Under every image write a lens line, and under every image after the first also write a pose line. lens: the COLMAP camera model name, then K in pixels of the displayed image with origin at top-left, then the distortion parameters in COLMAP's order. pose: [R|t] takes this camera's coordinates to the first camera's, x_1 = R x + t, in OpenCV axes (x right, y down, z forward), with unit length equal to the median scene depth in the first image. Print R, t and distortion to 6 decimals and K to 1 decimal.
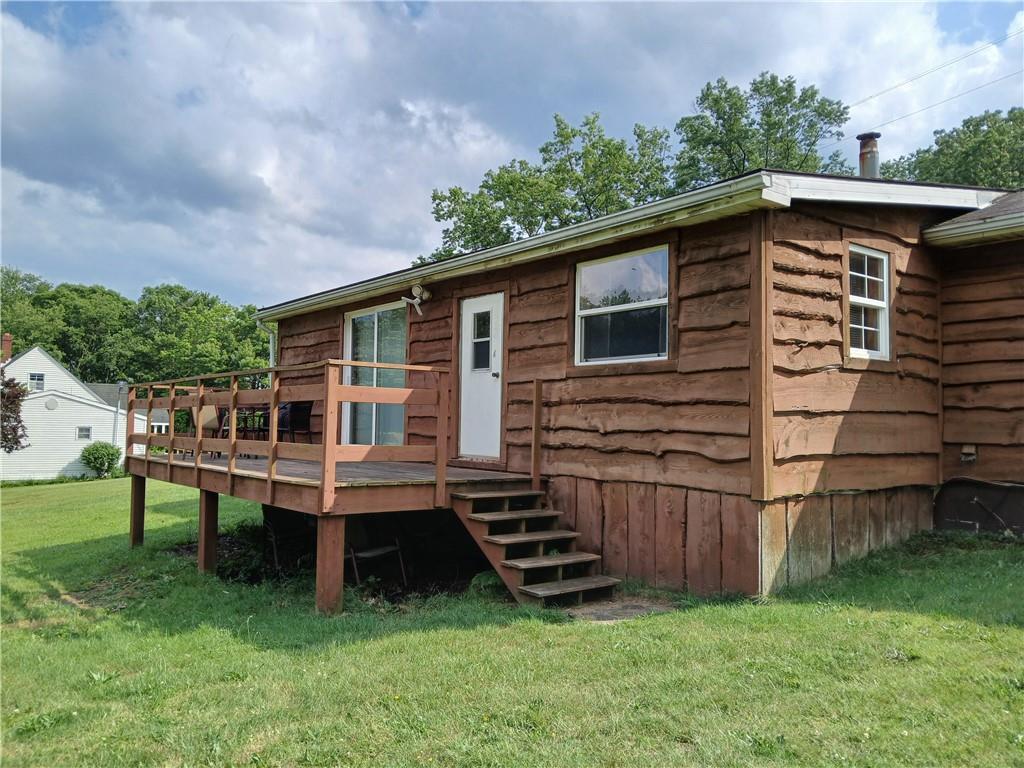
lens RADIAL K [[792.8, 0, 506.4], [0, 792.8, 384.5], [0, 0, 1]] dist [0.109121, -0.219580]
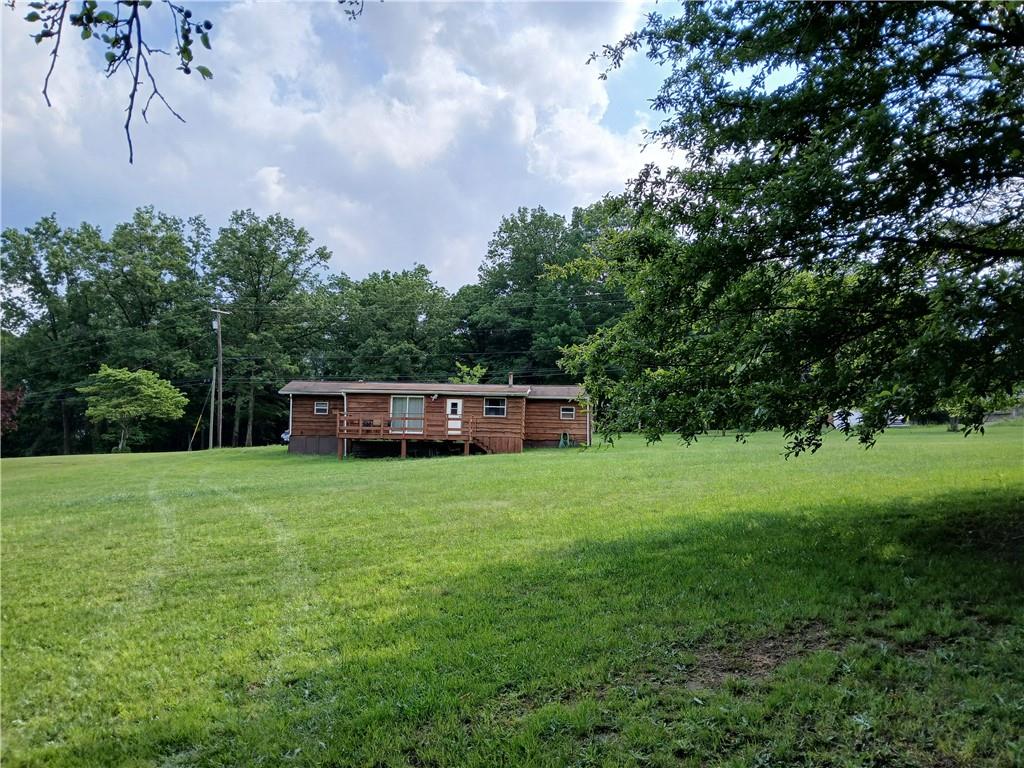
lens RADIAL K [[792.8, 0, 506.4], [0, 792.8, 384.5], [0, 0, 1]] dist [0.109121, -0.219580]
pose [[0.670758, 0.080667, 0.737276, -3.749772], [-0.052977, 0.996740, -0.060858, 0.081215], [-0.739782, 0.001762, 0.672845, -2.710798]]
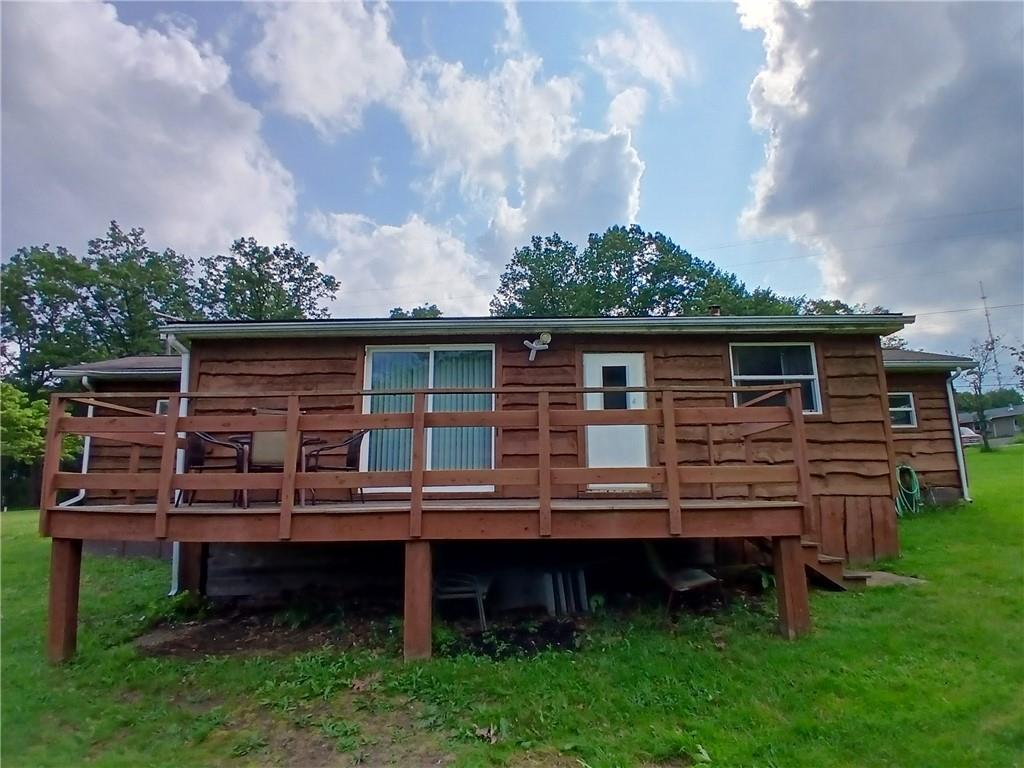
lens RADIAL K [[512.9, 0, 517.9], [0, 512.9, 389.4], [0, 0, 1]] dist [0.006399, -0.046566]
pose [[0.623882, 0.128368, 0.770904, -0.820133], [-0.021074, 0.988823, -0.147600, 0.070368], [-0.781234, 0.075839, 0.619614, 0.726288]]
